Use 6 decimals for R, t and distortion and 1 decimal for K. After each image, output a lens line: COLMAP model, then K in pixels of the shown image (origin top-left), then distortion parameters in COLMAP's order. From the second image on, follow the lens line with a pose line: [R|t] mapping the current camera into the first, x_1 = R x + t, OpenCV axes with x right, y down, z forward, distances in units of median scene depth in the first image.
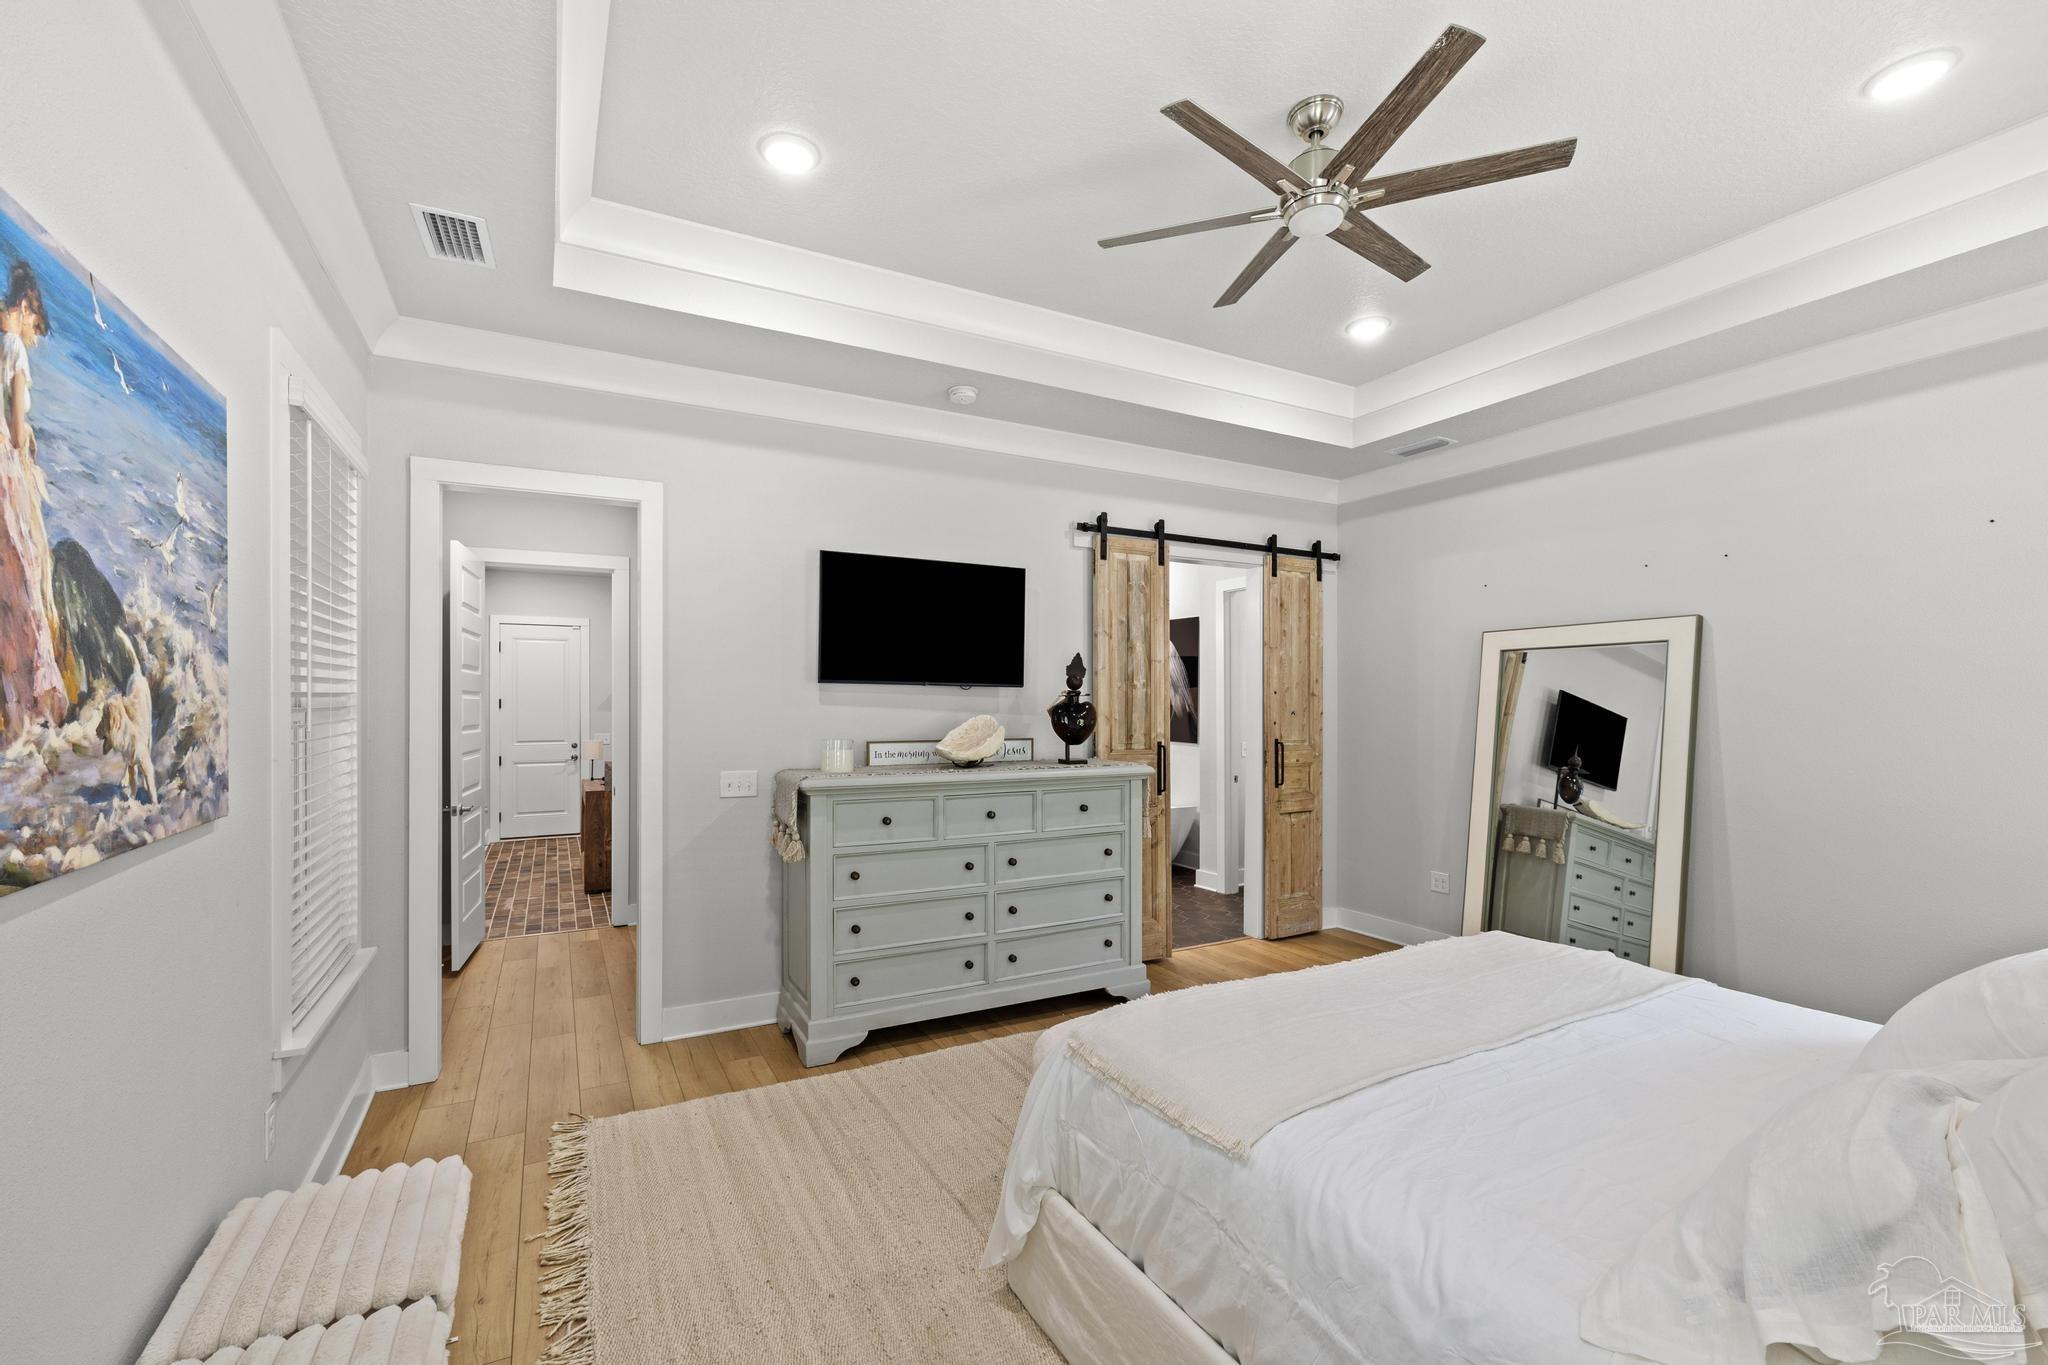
lens RADIAL K [[870.4, 0, 1025.3], [0, 870.4, 699.3], [0, 0, 1]] dist [0.006354, 0.000056]
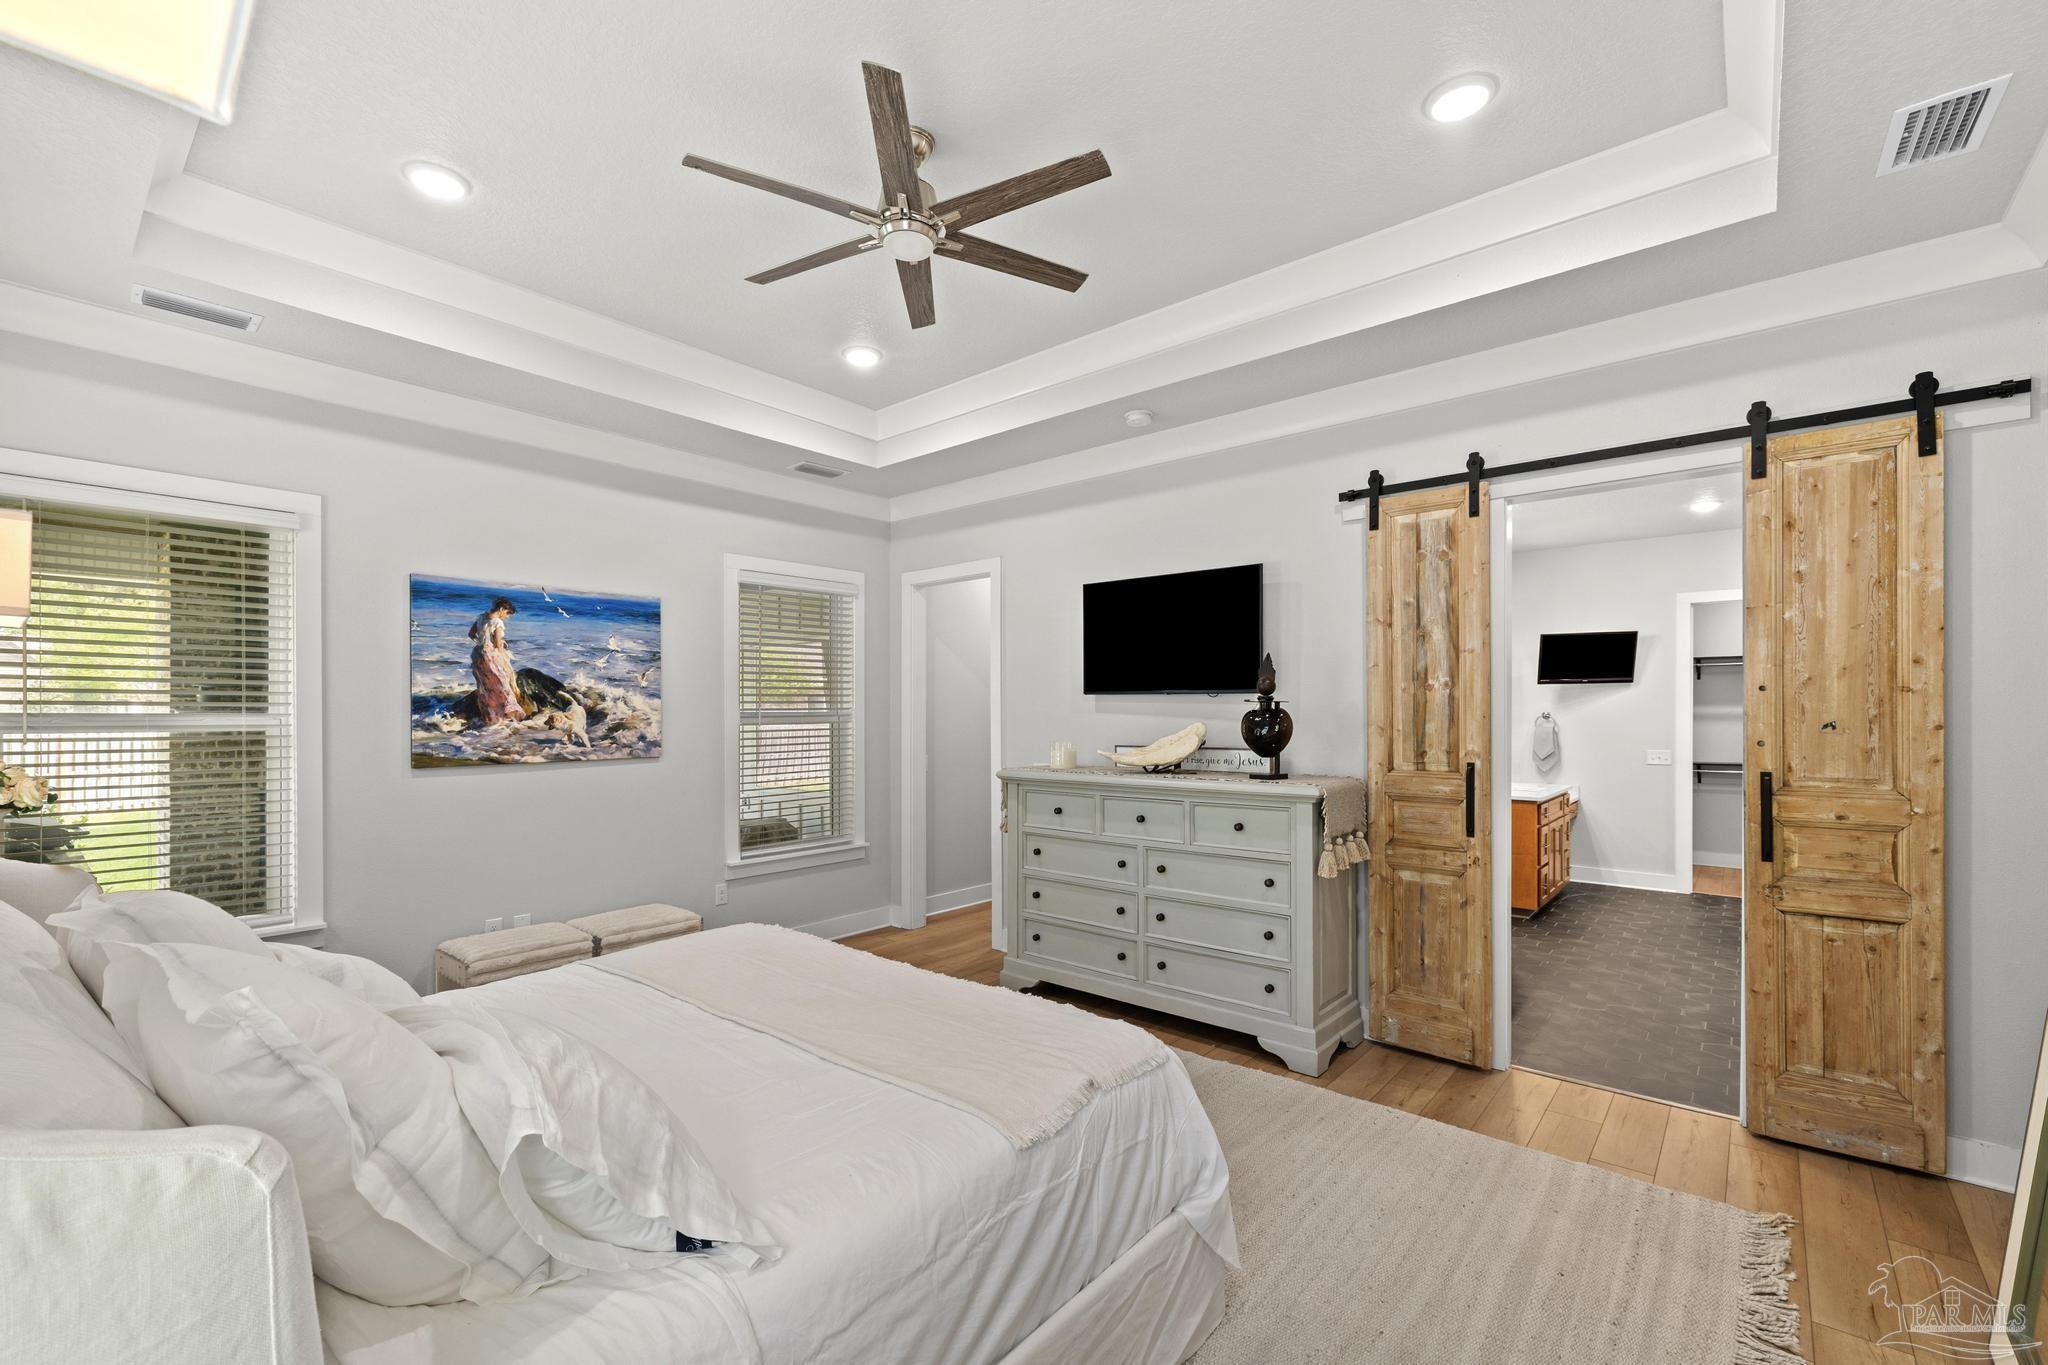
lens RADIAL K [[870.4, 0, 993.7], [0, 870.4, 708.8], [0, 0, 1]] dist [0.006354, 0.000056]
pose [[0.343156, -0.006798, -0.939254, 0.806948], [0.009825, 0.999945, -0.003647, 0.003364], [0.939227, -0.007976, 0.343204, 0.444585]]
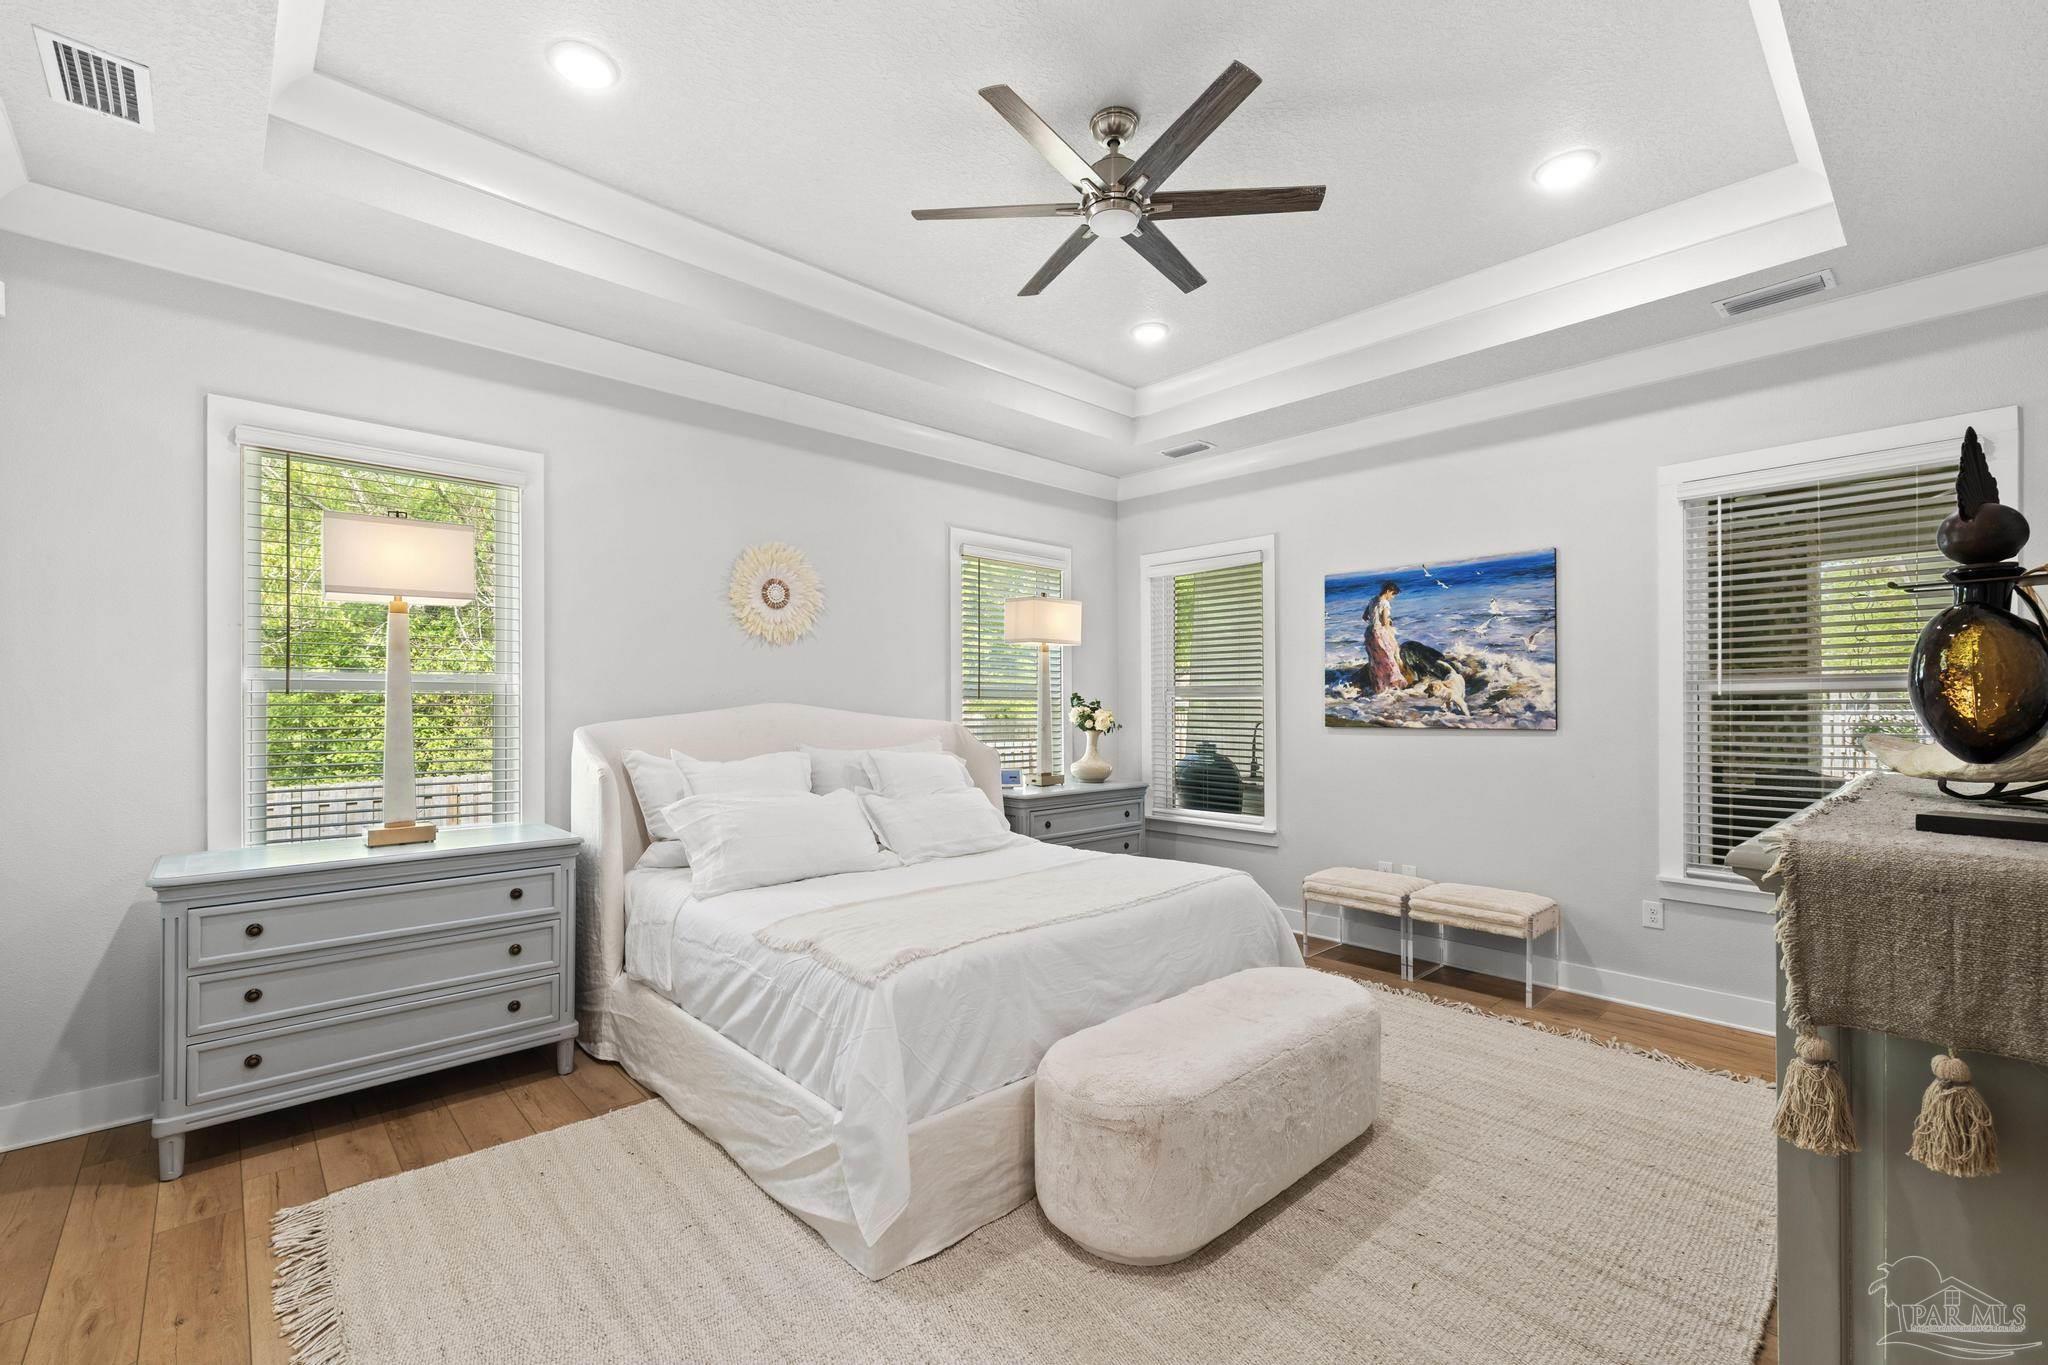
lens RADIAL K [[870.4, 0, 1017.6], [0, 870.4, 692.9], [0, 0, 1]] dist [0.006354, 0.000056]
pose [[-0.969428, 0.004405, -0.245335, 0.432650], [0.007956, 0.999877, -0.013485, 0.023740], [0.245246, -0.015024, -0.969344, 1.224550]]
